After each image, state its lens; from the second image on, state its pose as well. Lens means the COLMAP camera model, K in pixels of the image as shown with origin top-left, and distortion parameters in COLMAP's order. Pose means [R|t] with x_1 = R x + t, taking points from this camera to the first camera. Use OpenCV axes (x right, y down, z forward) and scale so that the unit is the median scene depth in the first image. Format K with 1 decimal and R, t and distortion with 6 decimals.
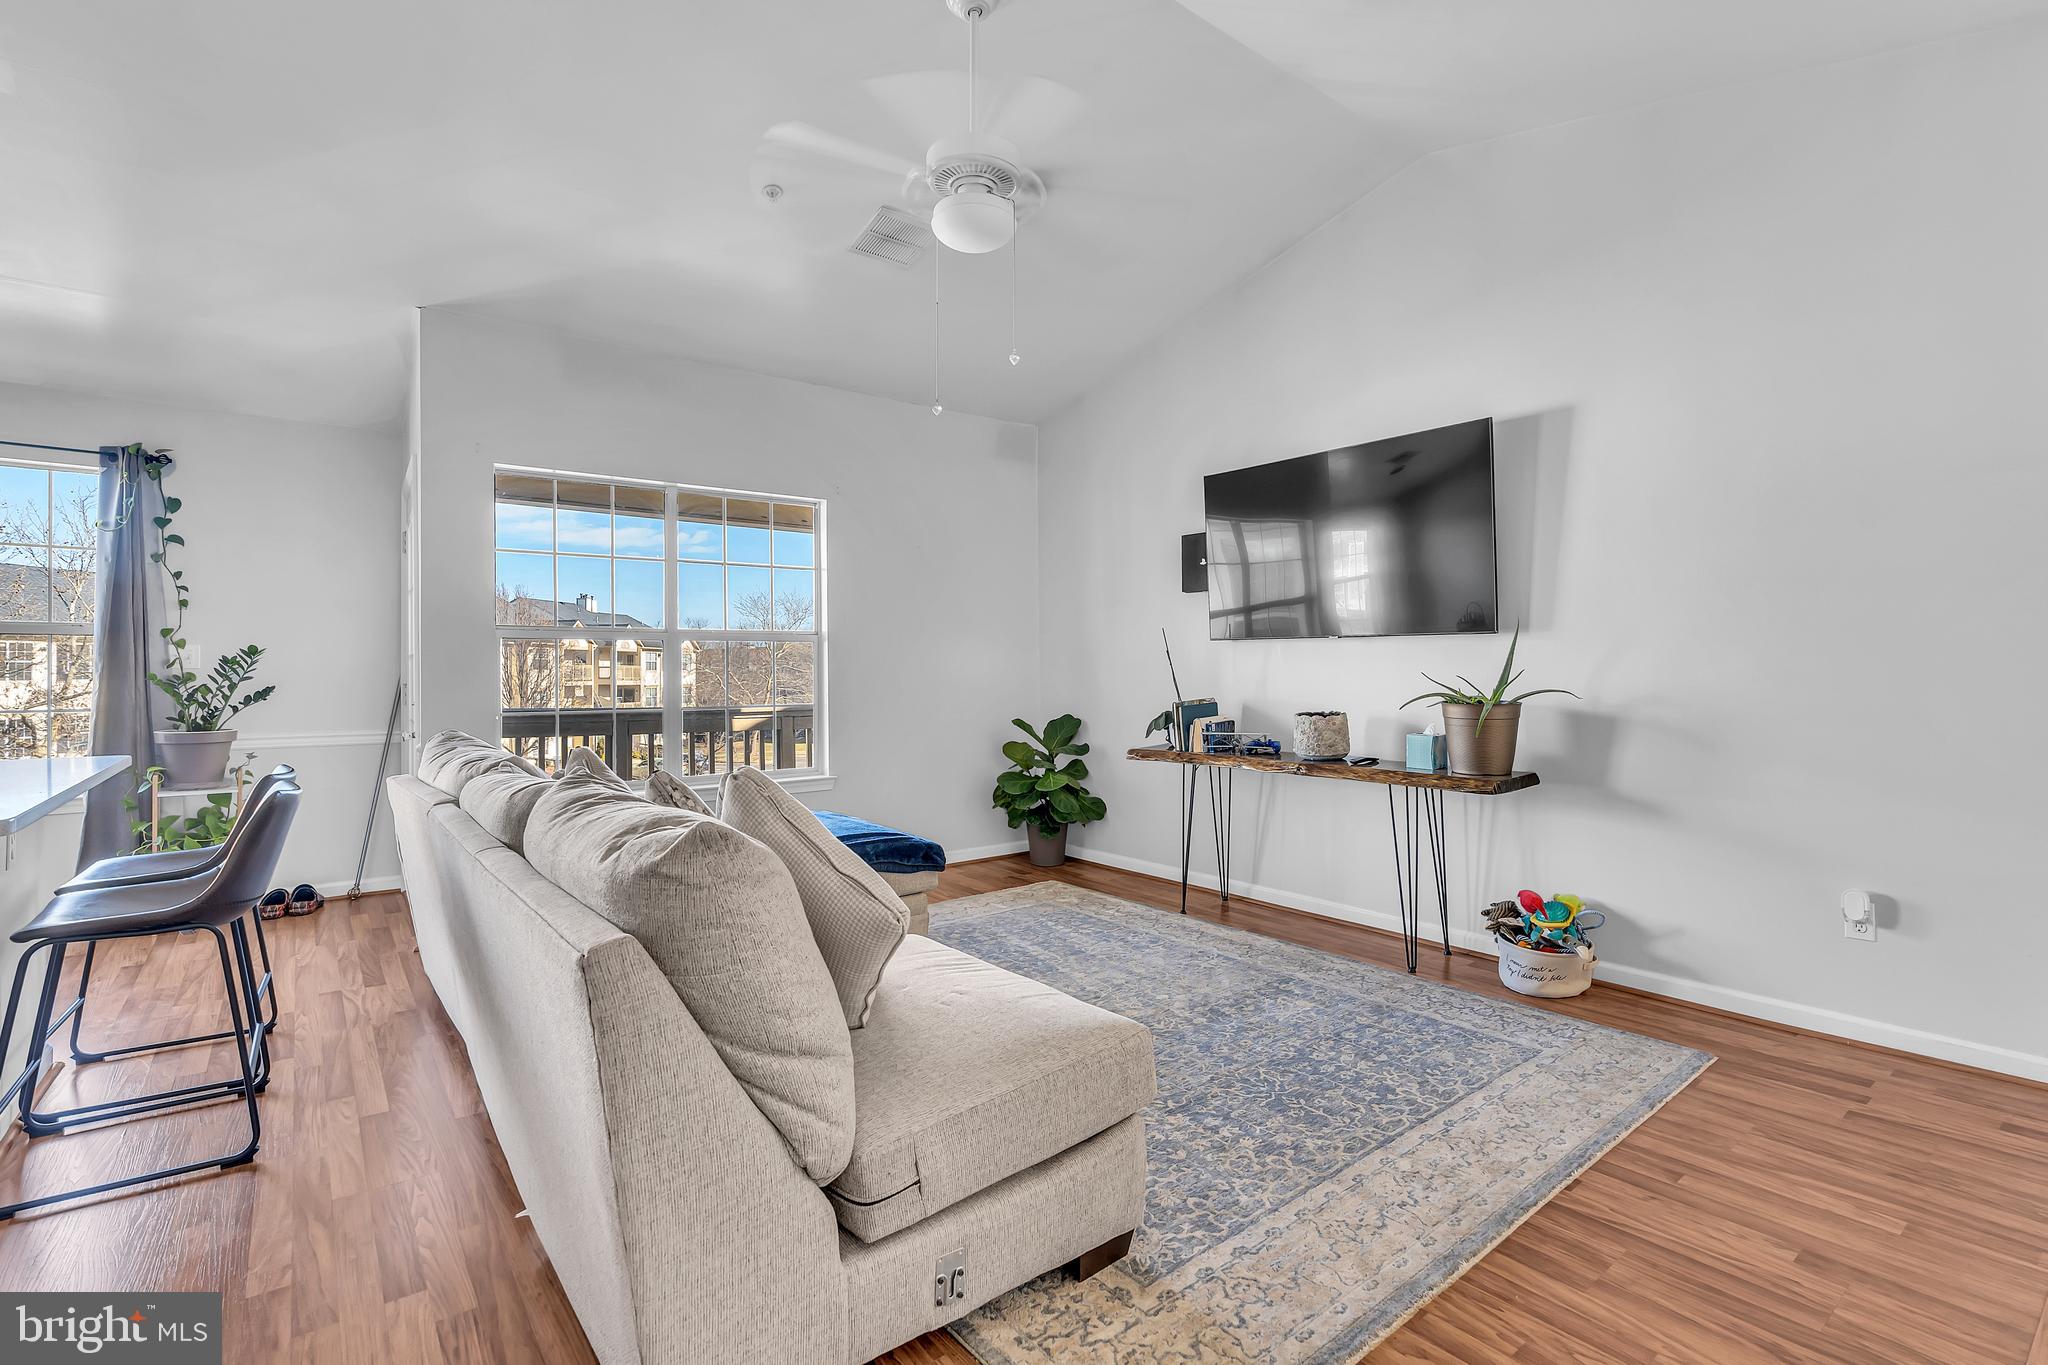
lens RADIAL K [[943.5, 0, 1021.7], [0, 943.5, 675.0], [0, 0, 1]] dist [-0.005298, 0.002841]
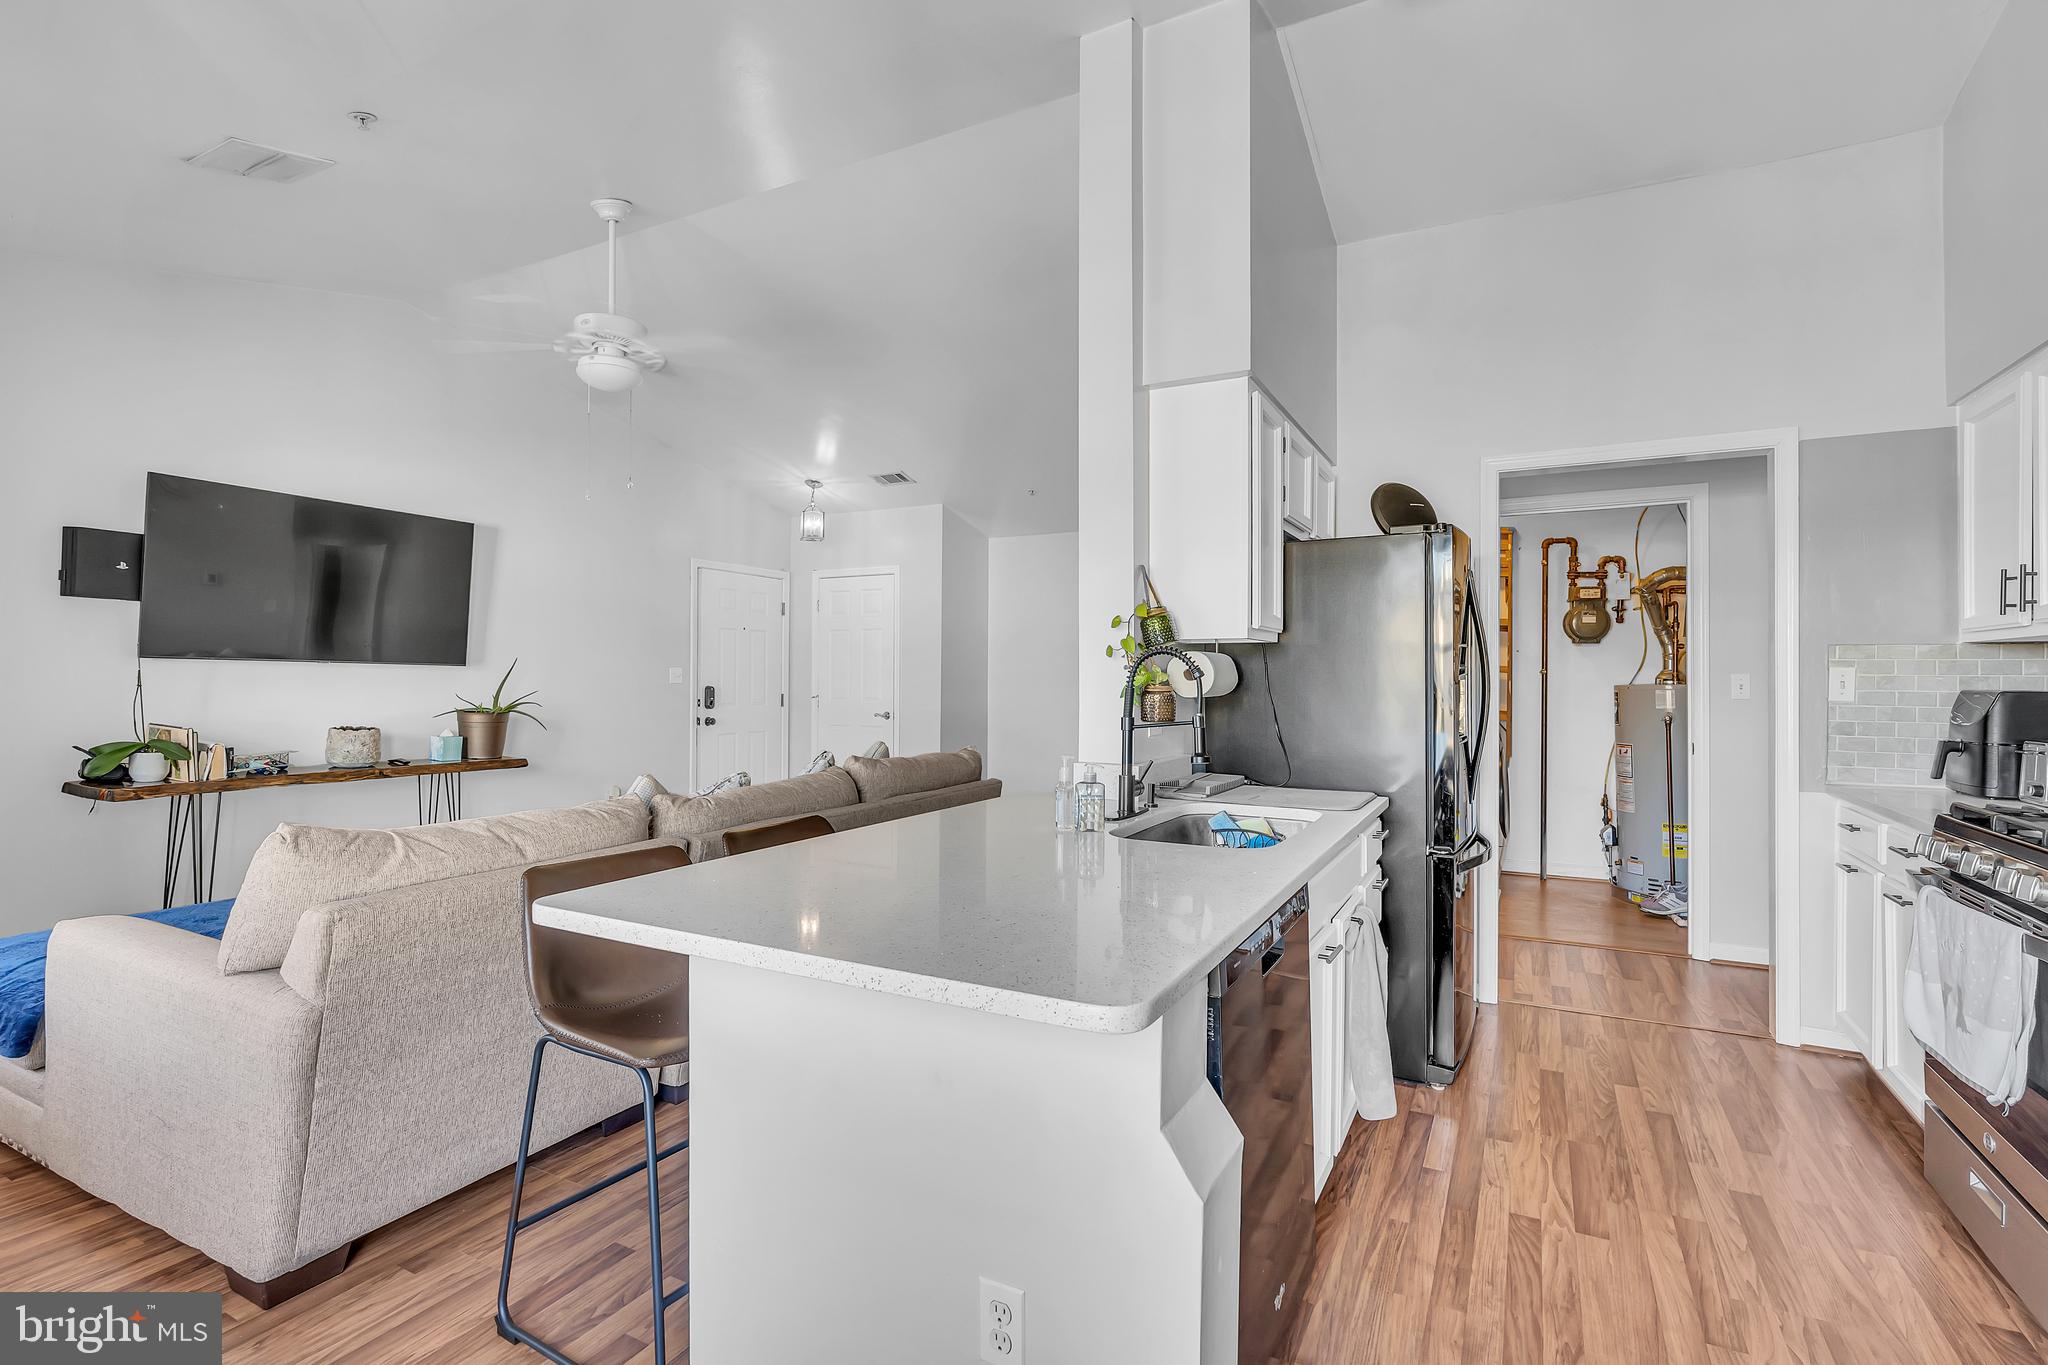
lens RADIAL K [[943.5, 0, 1025.5], [0, 943.5, 677.8], [0, 0, 1]] dist [-0.005298, 0.002841]
pose [[-0.422196, 0.001845, 0.906503, -1.274287], [-0.001421, 0.999995, -0.002697, -0.023777], [-0.906504, -0.002427, -0.422191, 0.828324]]
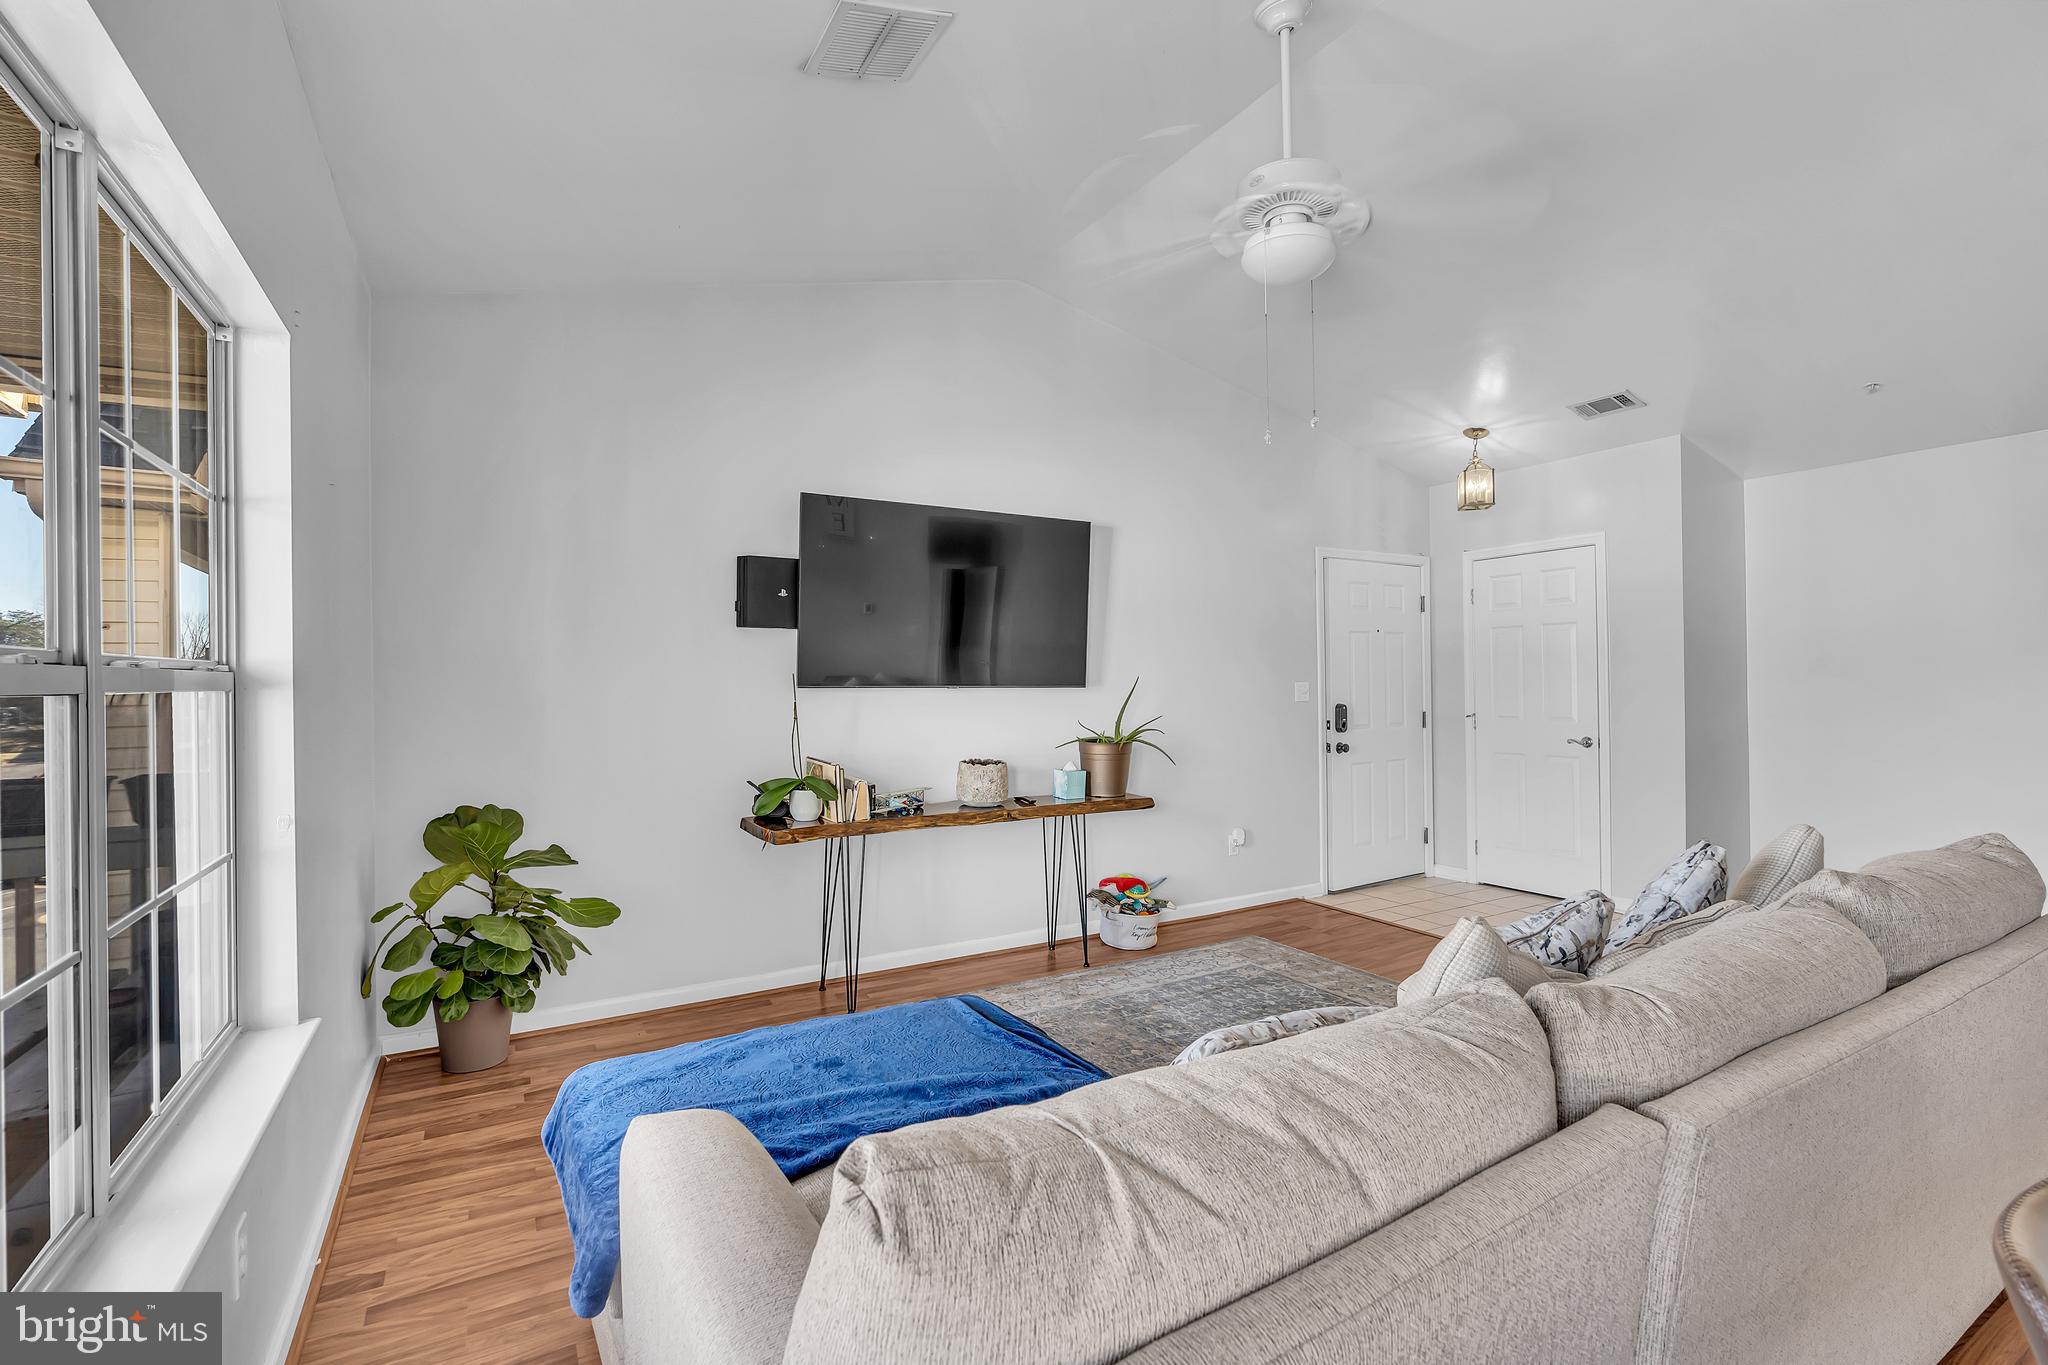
lens RADIAL K [[943.5, 0, 1021.5], [0, 943.5, 678.5], [0, 0, 1]] dist [-0.005298, 0.002841]
pose [[0.131811, 0.010486, 0.991219, -0.818885], [0.015937, 0.999792, -0.012696, -0.043730], [-0.991147, 0.017471, 0.131617, 0.923431]]
